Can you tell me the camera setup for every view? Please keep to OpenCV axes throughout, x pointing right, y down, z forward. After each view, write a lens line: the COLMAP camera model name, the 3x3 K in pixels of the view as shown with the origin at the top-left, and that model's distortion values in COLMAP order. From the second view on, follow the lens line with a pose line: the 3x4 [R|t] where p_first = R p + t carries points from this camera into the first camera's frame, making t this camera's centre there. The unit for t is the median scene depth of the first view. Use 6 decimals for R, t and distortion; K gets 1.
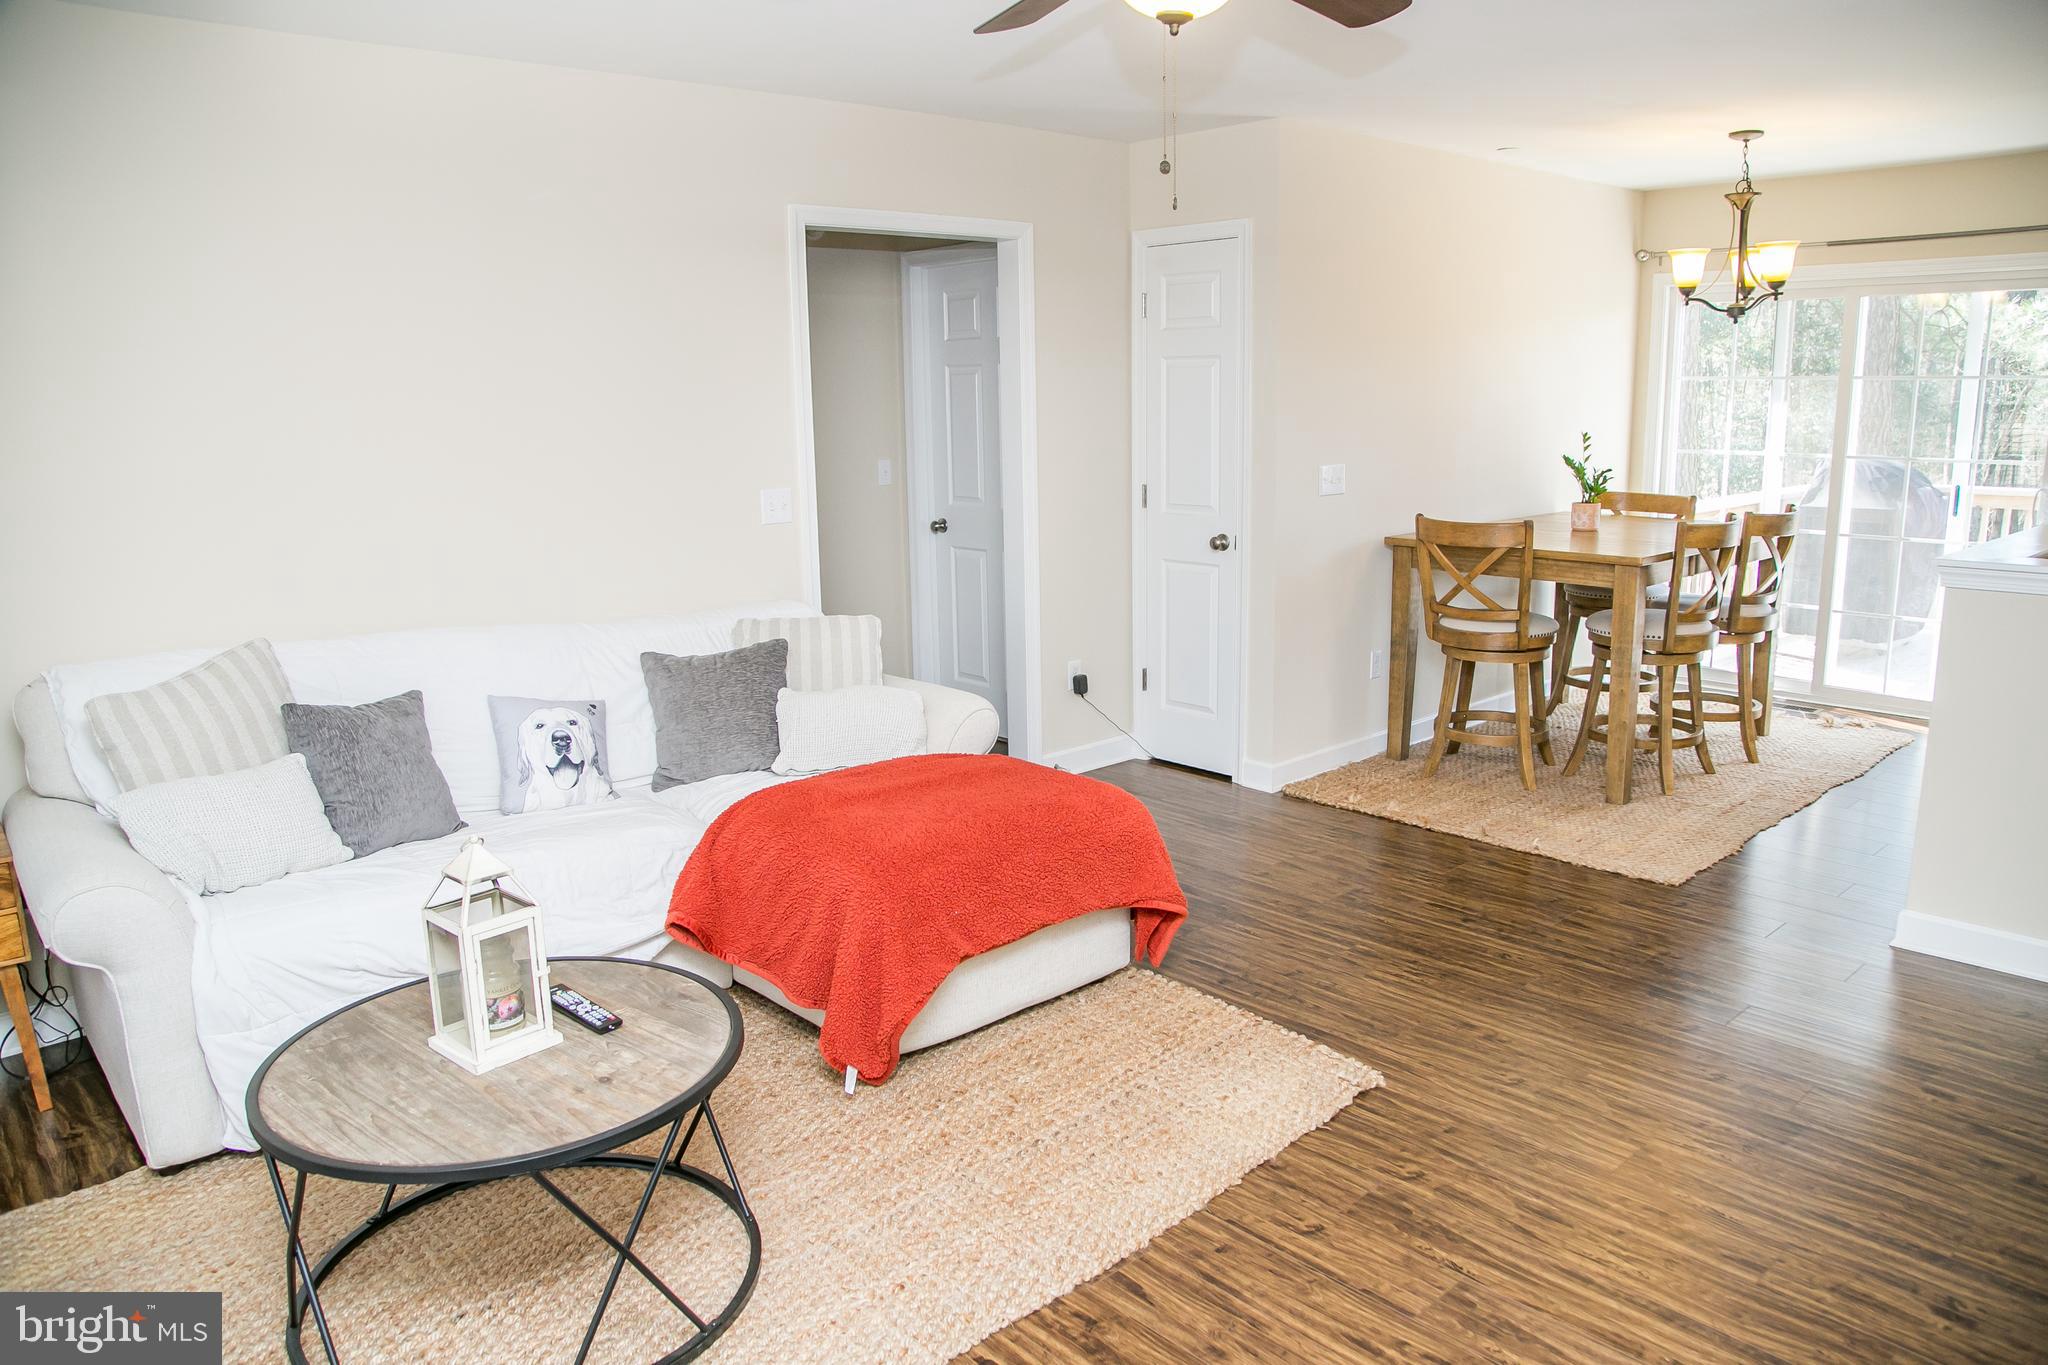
lens RADIAL K [[1424.7, 0, 1037.4], [0, 1424.7, 692.9], [0, 0, 1]] dist [-0.113811, 0.067975]
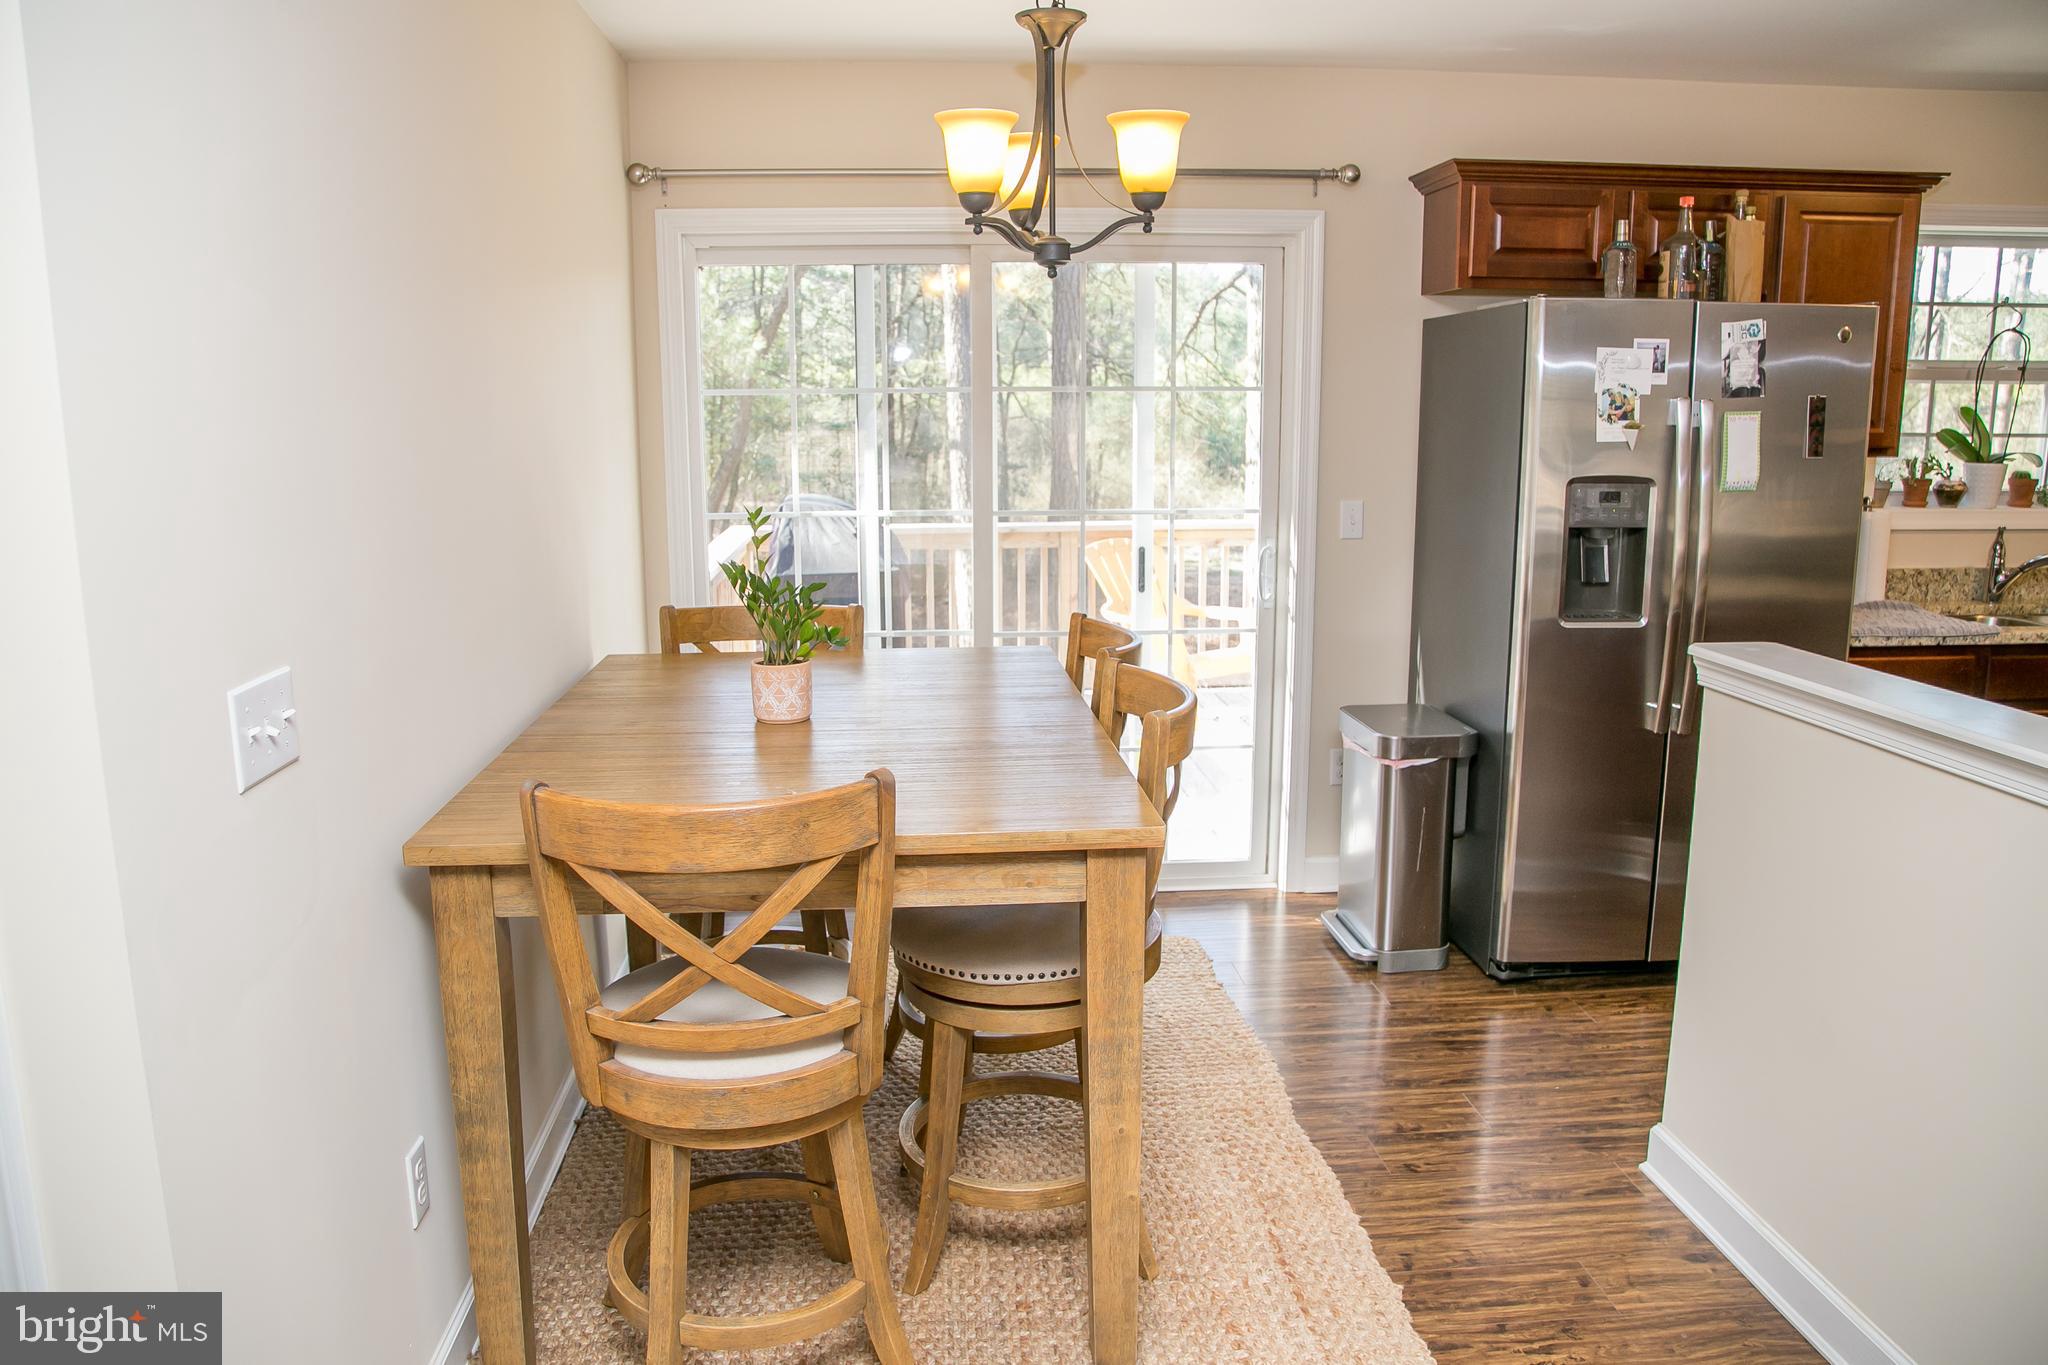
lens RADIAL K [[1455.4, 0, 1004.2], [0, 1455.4, 672.3], [0, 0, 1]] dist [-0.124582, 0.078504]
pose [[0.622609, -0.132777, 0.771186, 0.153266], [0.159880, 0.986296, 0.040736, -0.298862], [-0.766026, 0.097935, 0.635305, 1.377510]]
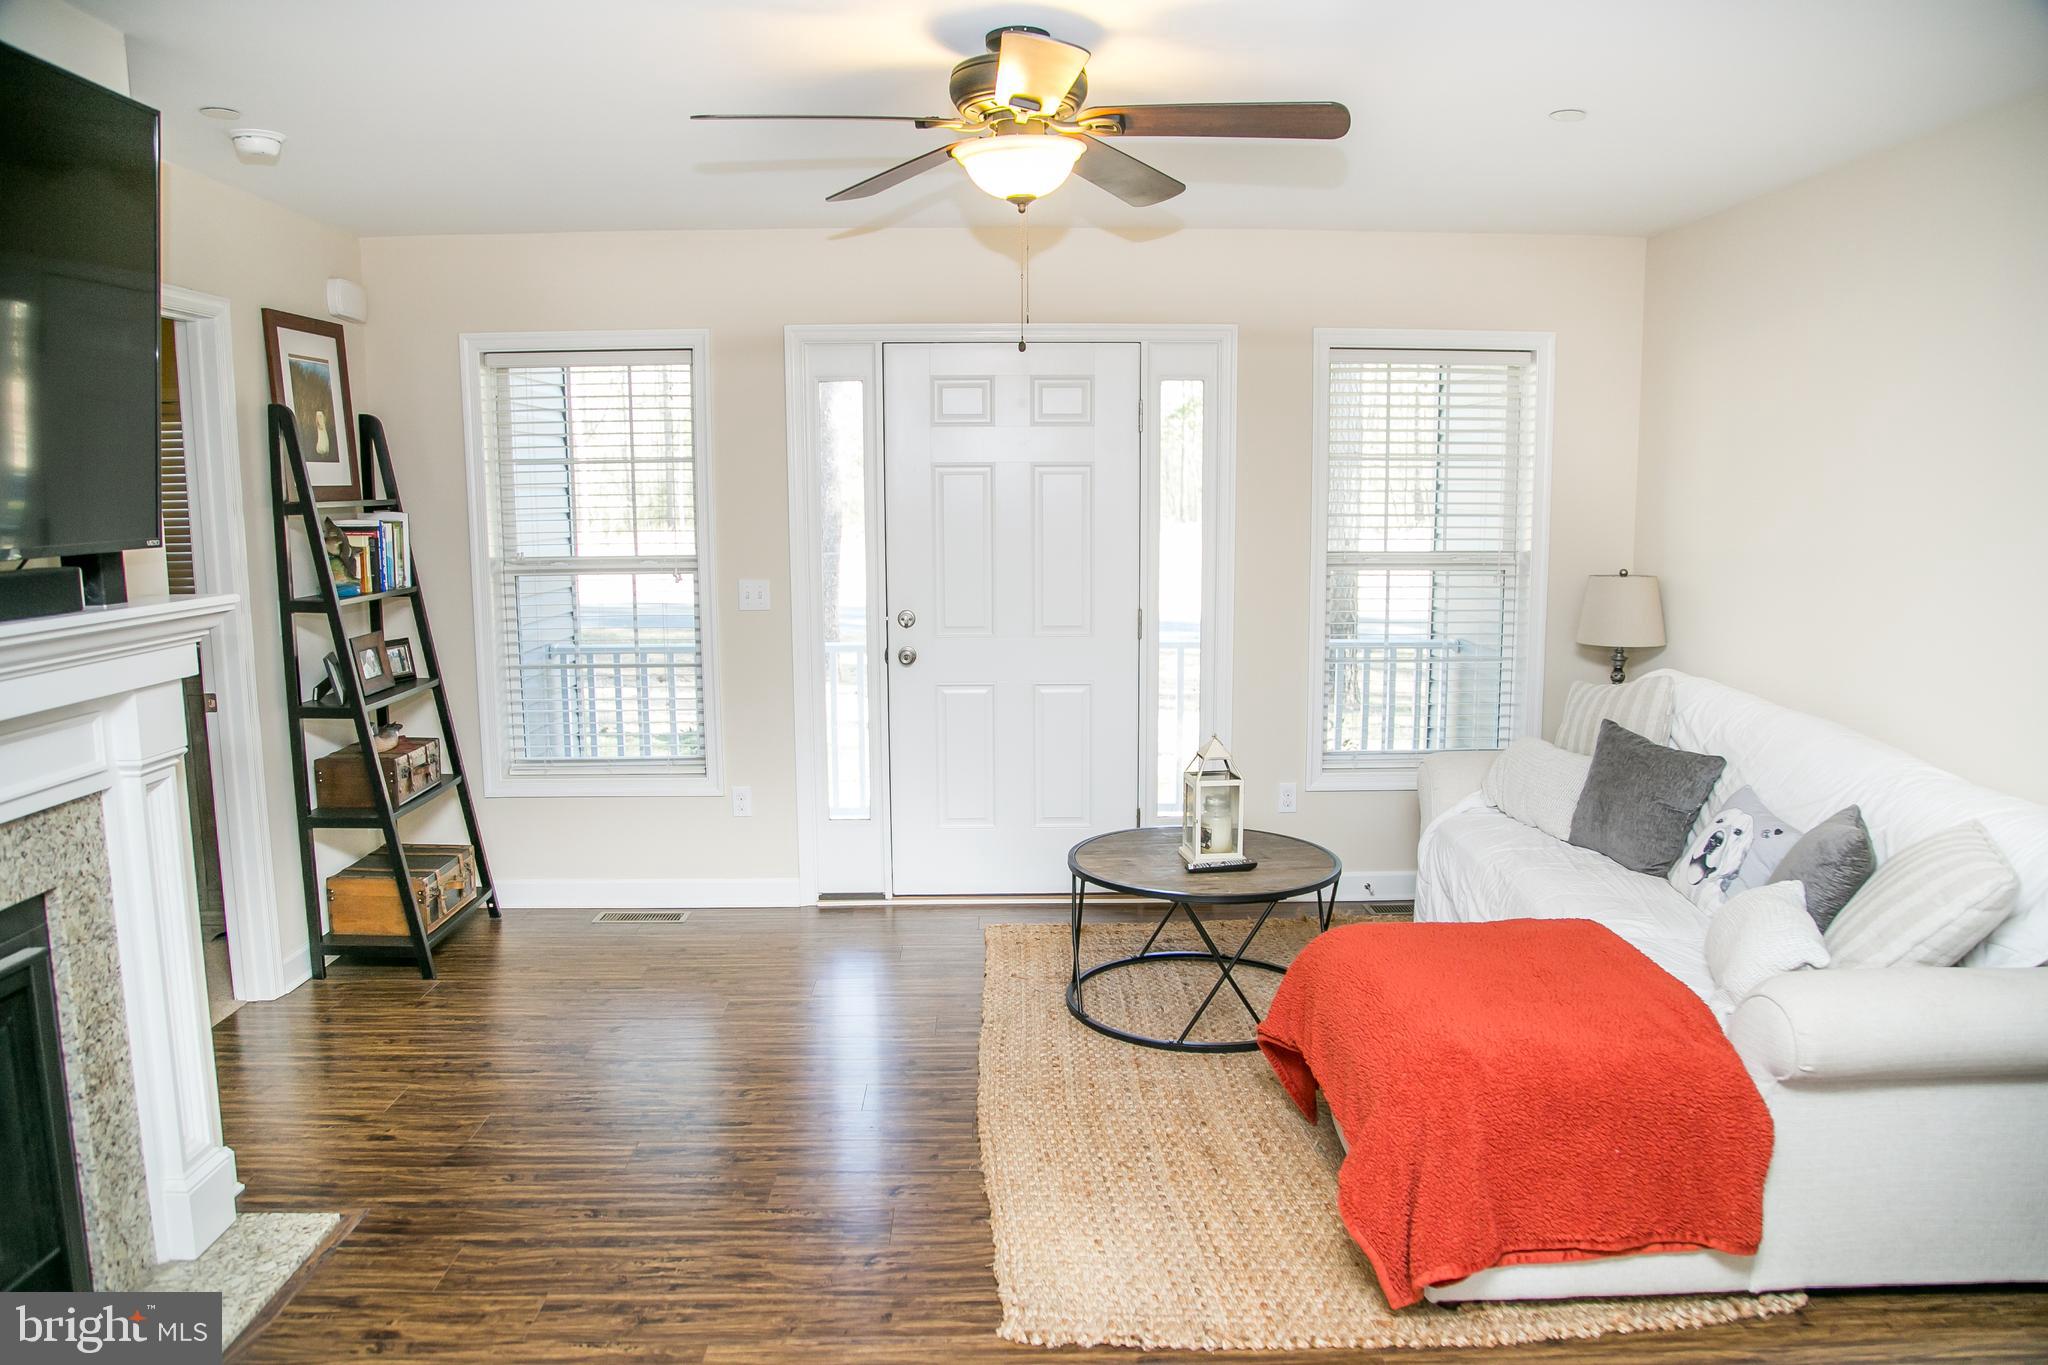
lens RADIAL K [[1411.2, 0, 1036.9], [0, 1411.2, 696.2], [0, 0, 1]] dist [-0.126417, 0.074635]
pose [[-0.652861, 0.127495, -0.746671, 0.911360], [-0.146158, 0.946006, 0.289326, -0.363833], [0.743243, 0.298022, -0.598976, 1.602765]]
